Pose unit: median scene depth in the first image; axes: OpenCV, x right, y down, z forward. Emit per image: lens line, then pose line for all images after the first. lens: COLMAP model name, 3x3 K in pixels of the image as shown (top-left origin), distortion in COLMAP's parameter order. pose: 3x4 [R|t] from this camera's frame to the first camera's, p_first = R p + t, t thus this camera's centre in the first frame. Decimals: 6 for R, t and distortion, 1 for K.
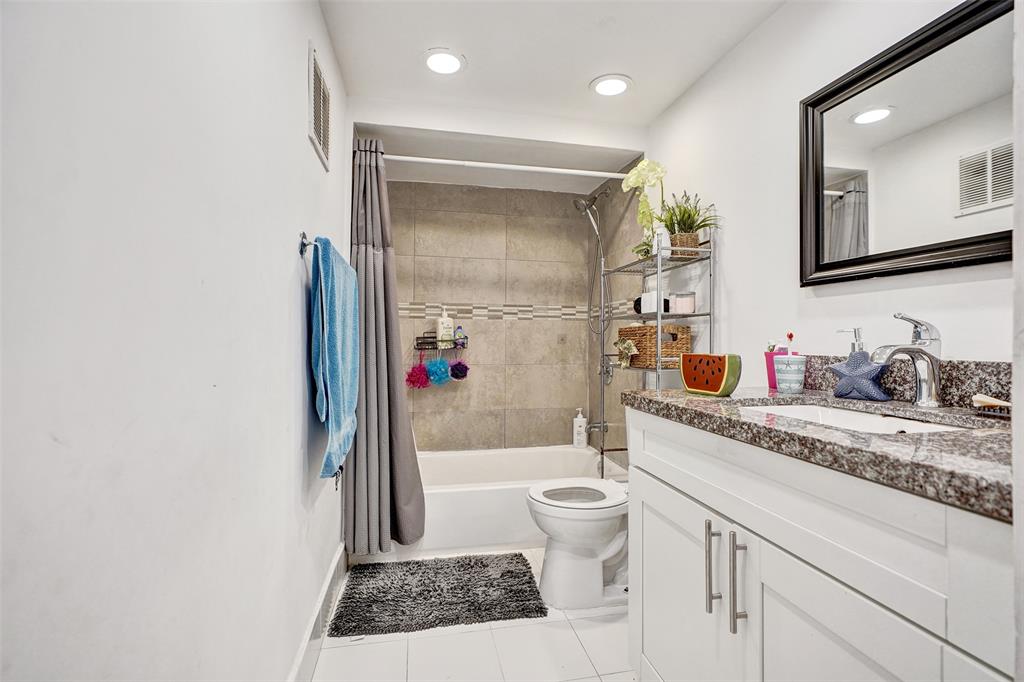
lens RADIAL K [[467.9, 0, 511.6], [0, 467.9, 340.2], [0, 0, 1]] dist [-0.014717, 0.006801]
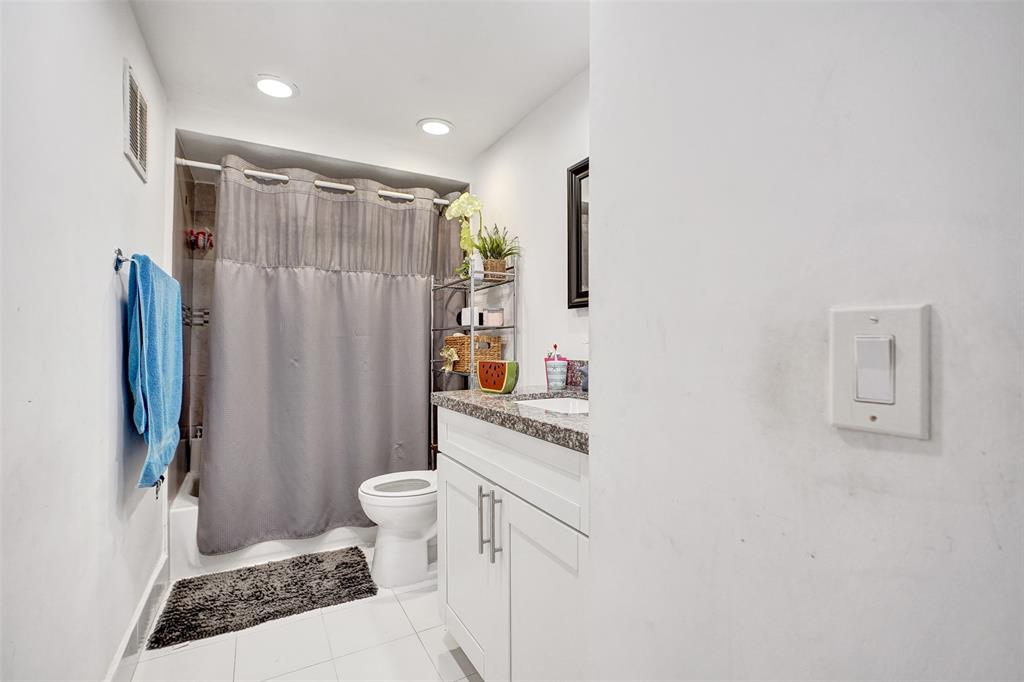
lens RADIAL K [[467.9, 0, 510.8], [0, 467.9, 339.6], [0, 0, 1]] dist [-0.014717, 0.006801]
pose [[0.956402, -0.005238, 0.292007, 0.068277], [0.007727, 0.999943, -0.007371, -0.015649], [-0.291952, 0.009306, 0.956388, -0.196470]]
